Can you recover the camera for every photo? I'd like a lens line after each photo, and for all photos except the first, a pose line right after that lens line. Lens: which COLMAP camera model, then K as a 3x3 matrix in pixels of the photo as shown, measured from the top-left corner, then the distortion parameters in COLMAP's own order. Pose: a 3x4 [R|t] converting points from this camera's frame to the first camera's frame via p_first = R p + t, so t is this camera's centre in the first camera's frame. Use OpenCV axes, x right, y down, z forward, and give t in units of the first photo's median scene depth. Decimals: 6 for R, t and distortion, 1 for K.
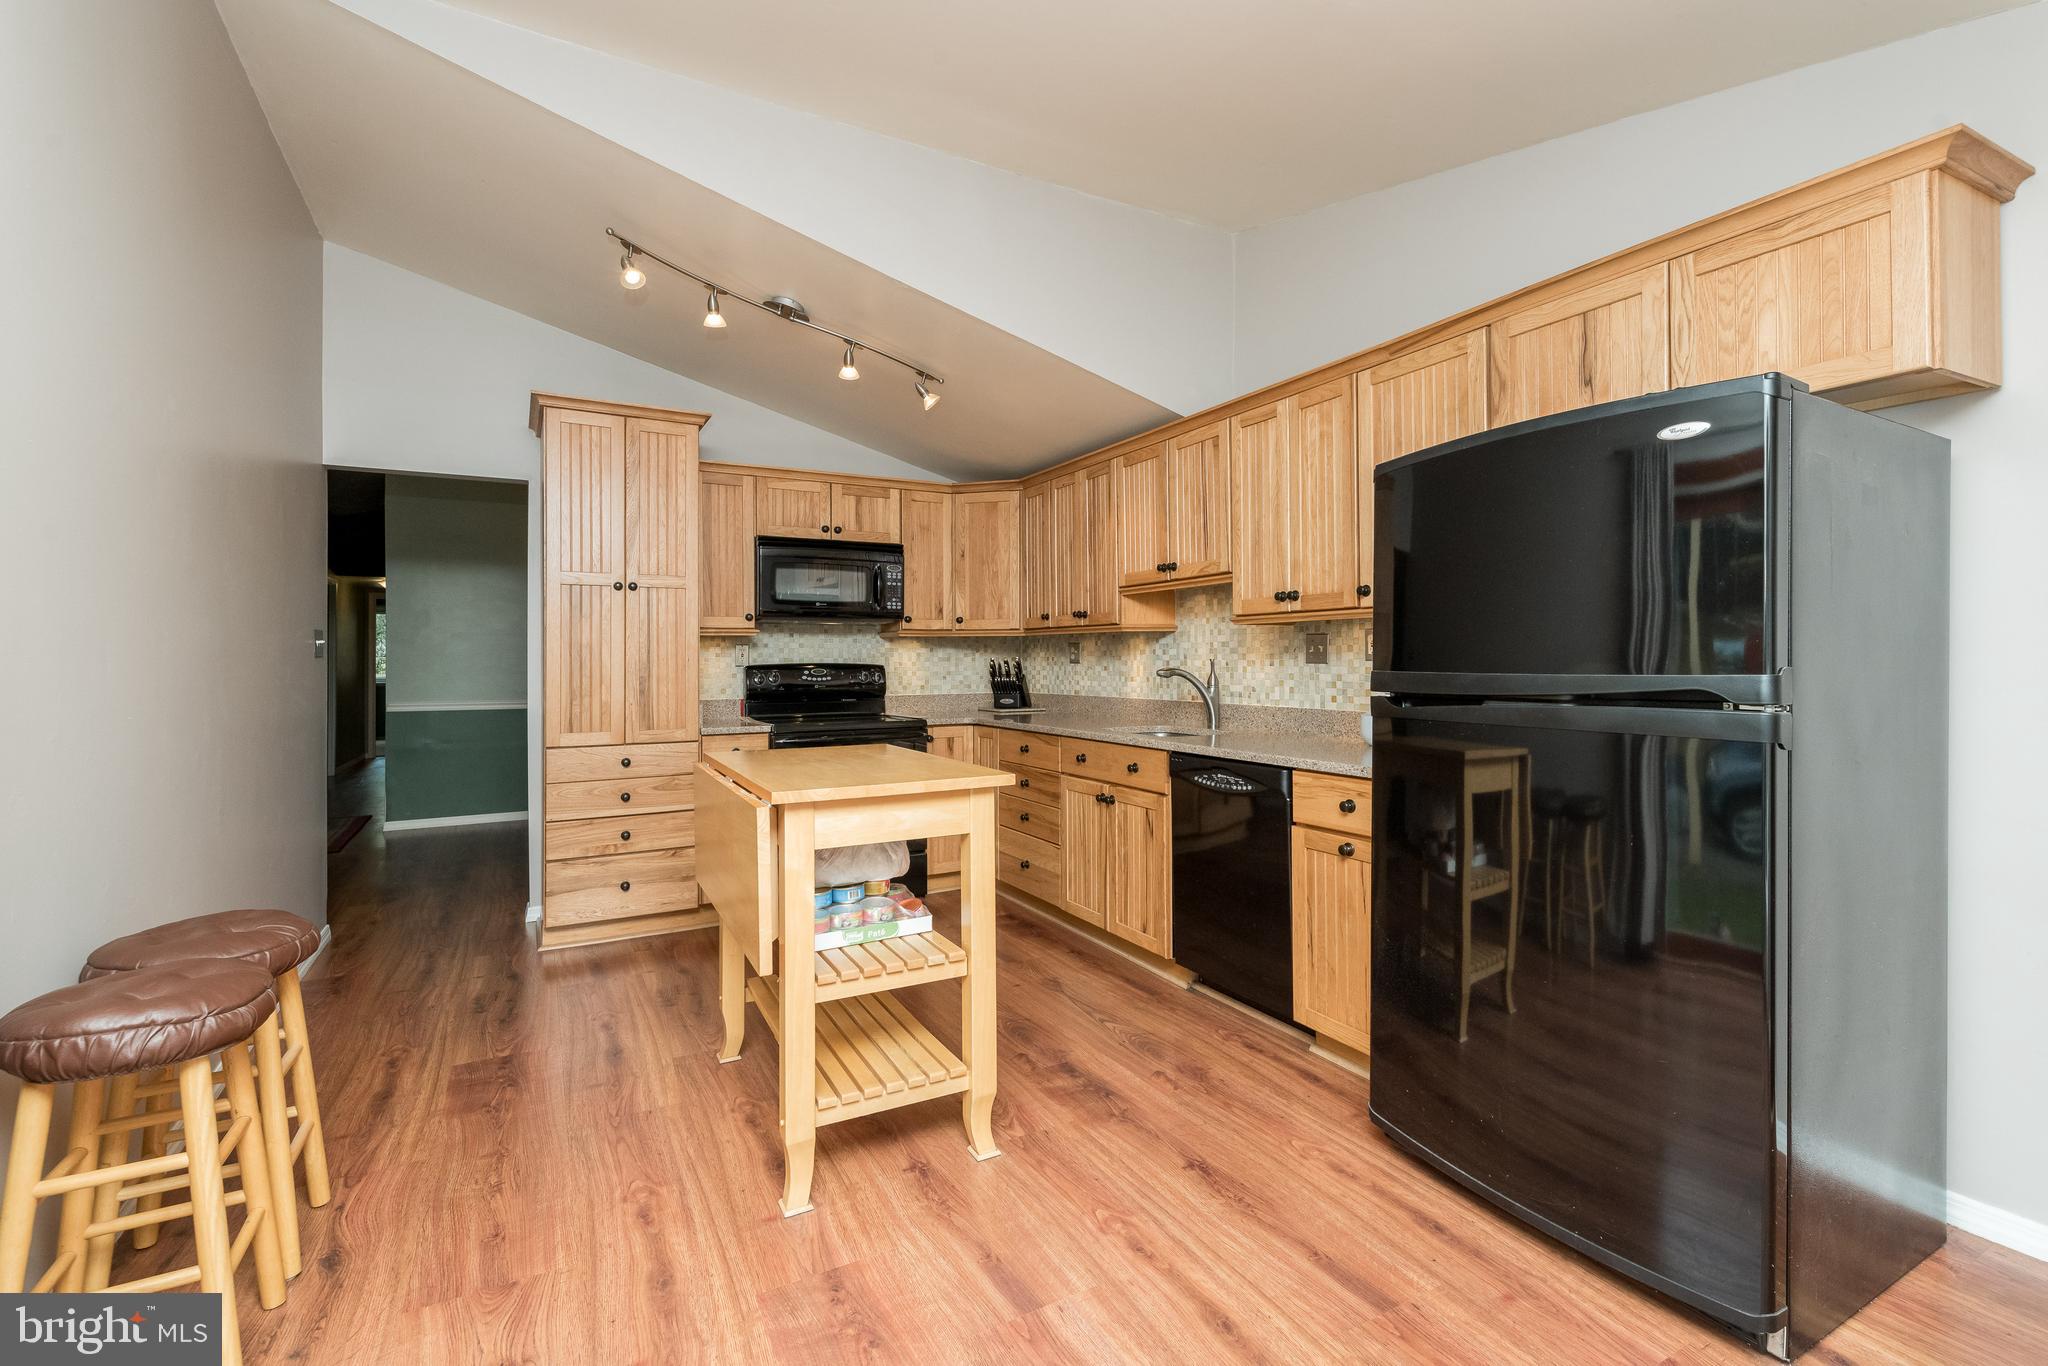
lens RADIAL K [[923.0, 0, 1044.7], [0, 923.0, 656.8], [0, 0, 1]] dist [0.000568, -0.000231]
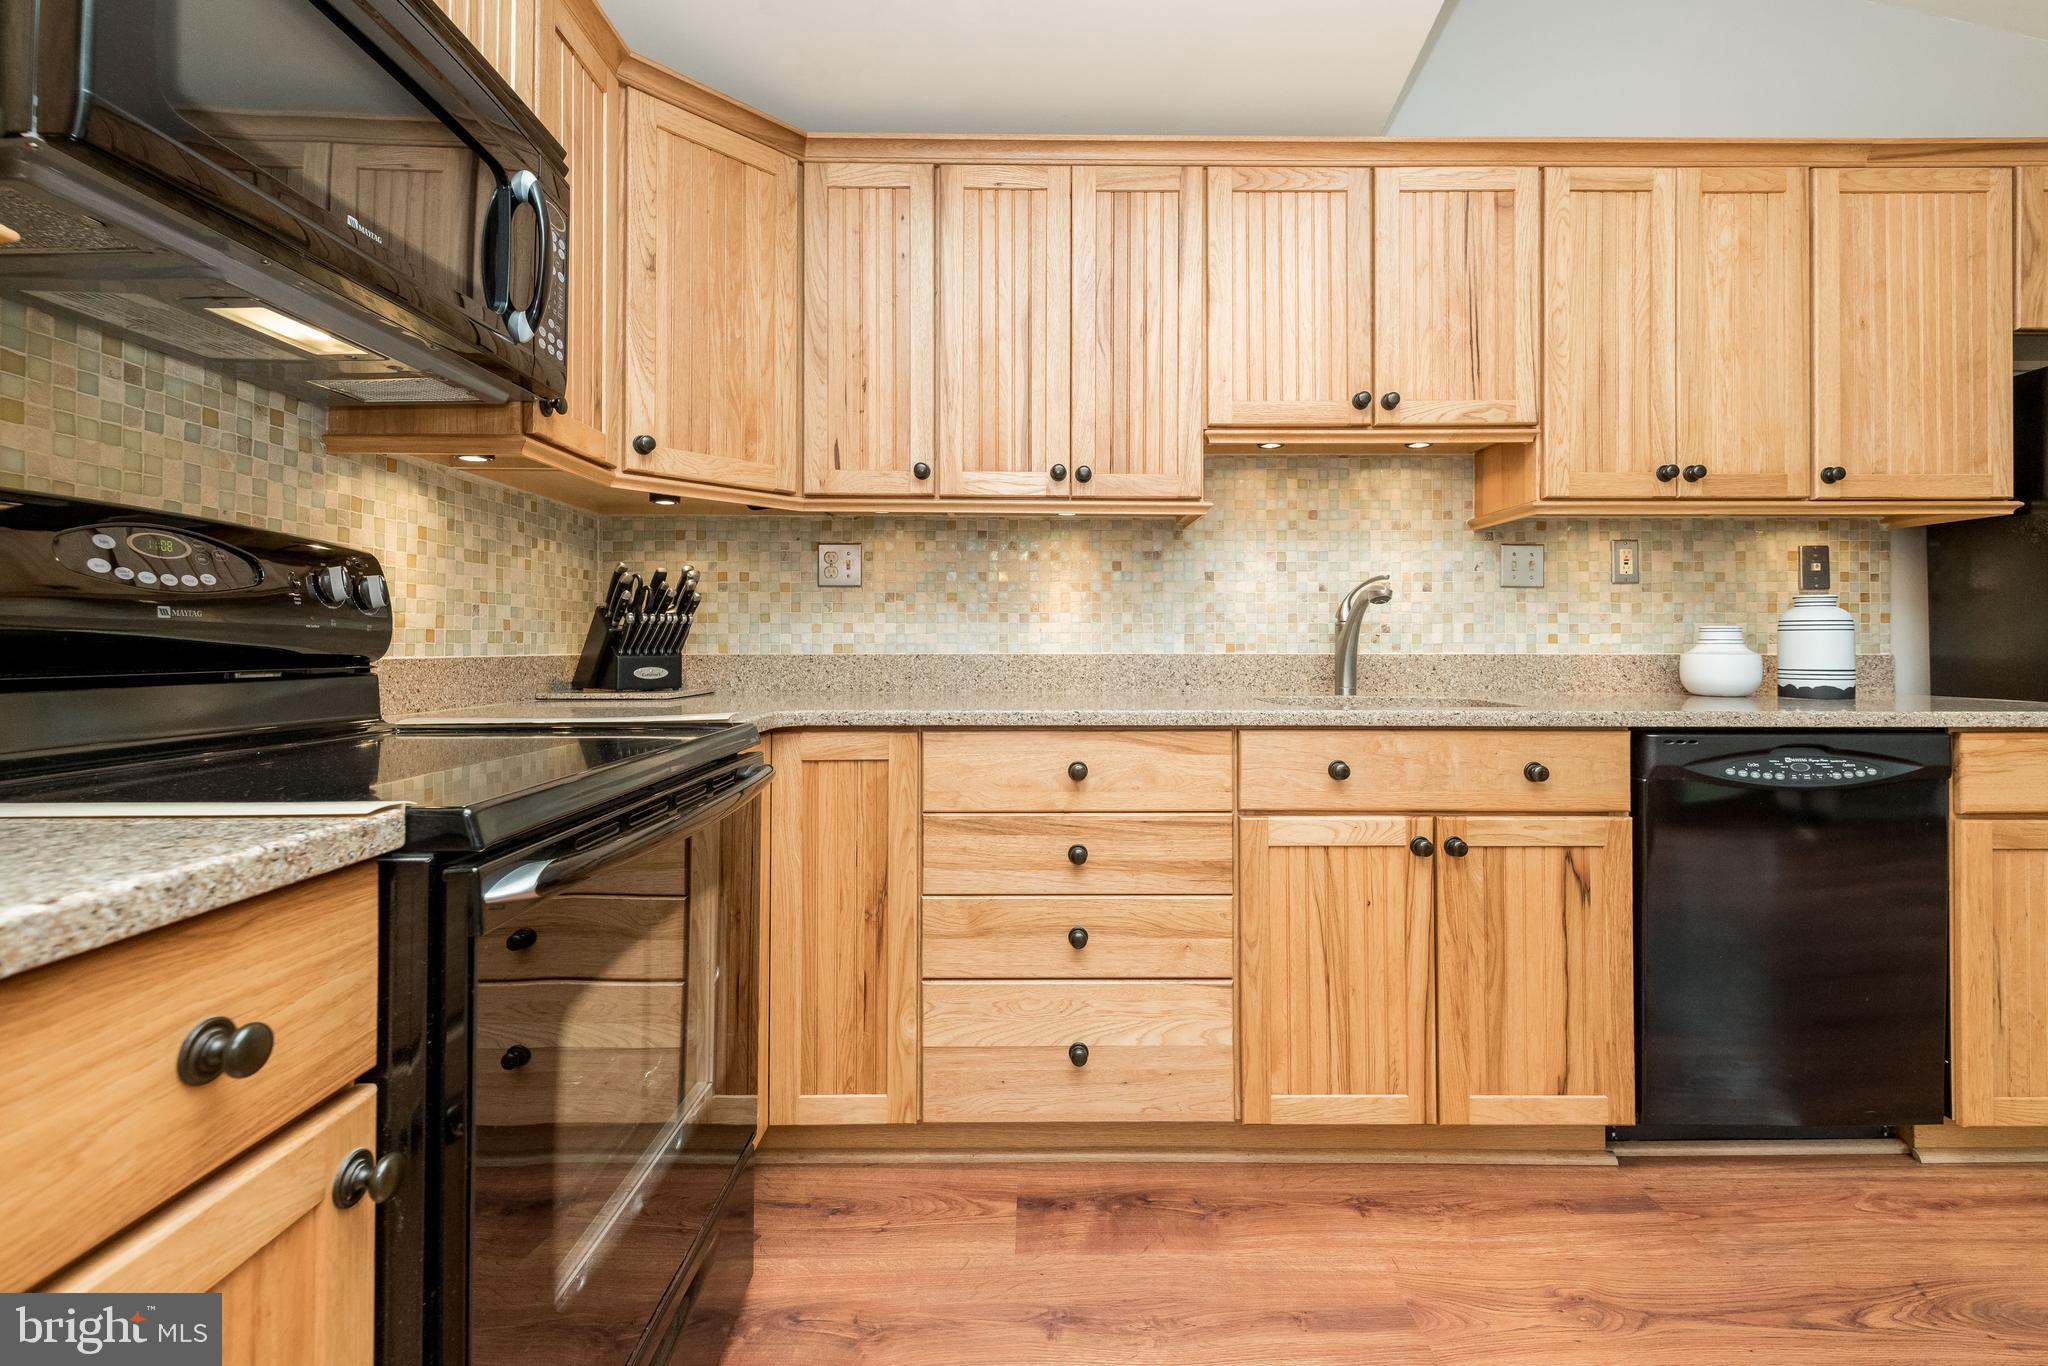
lens RADIAL K [[907.9, 0, 1033.1], [0, 907.9, 636.1], [0, 0, 1]] dist [0.015034, -0.007701]
pose [[0.480827, 0.014293, 0.876699, -0.409820], [-0.006260, 0.999898, -0.012868, 0.047237], [-0.876793, 0.000699, 0.480867, 0.869143]]
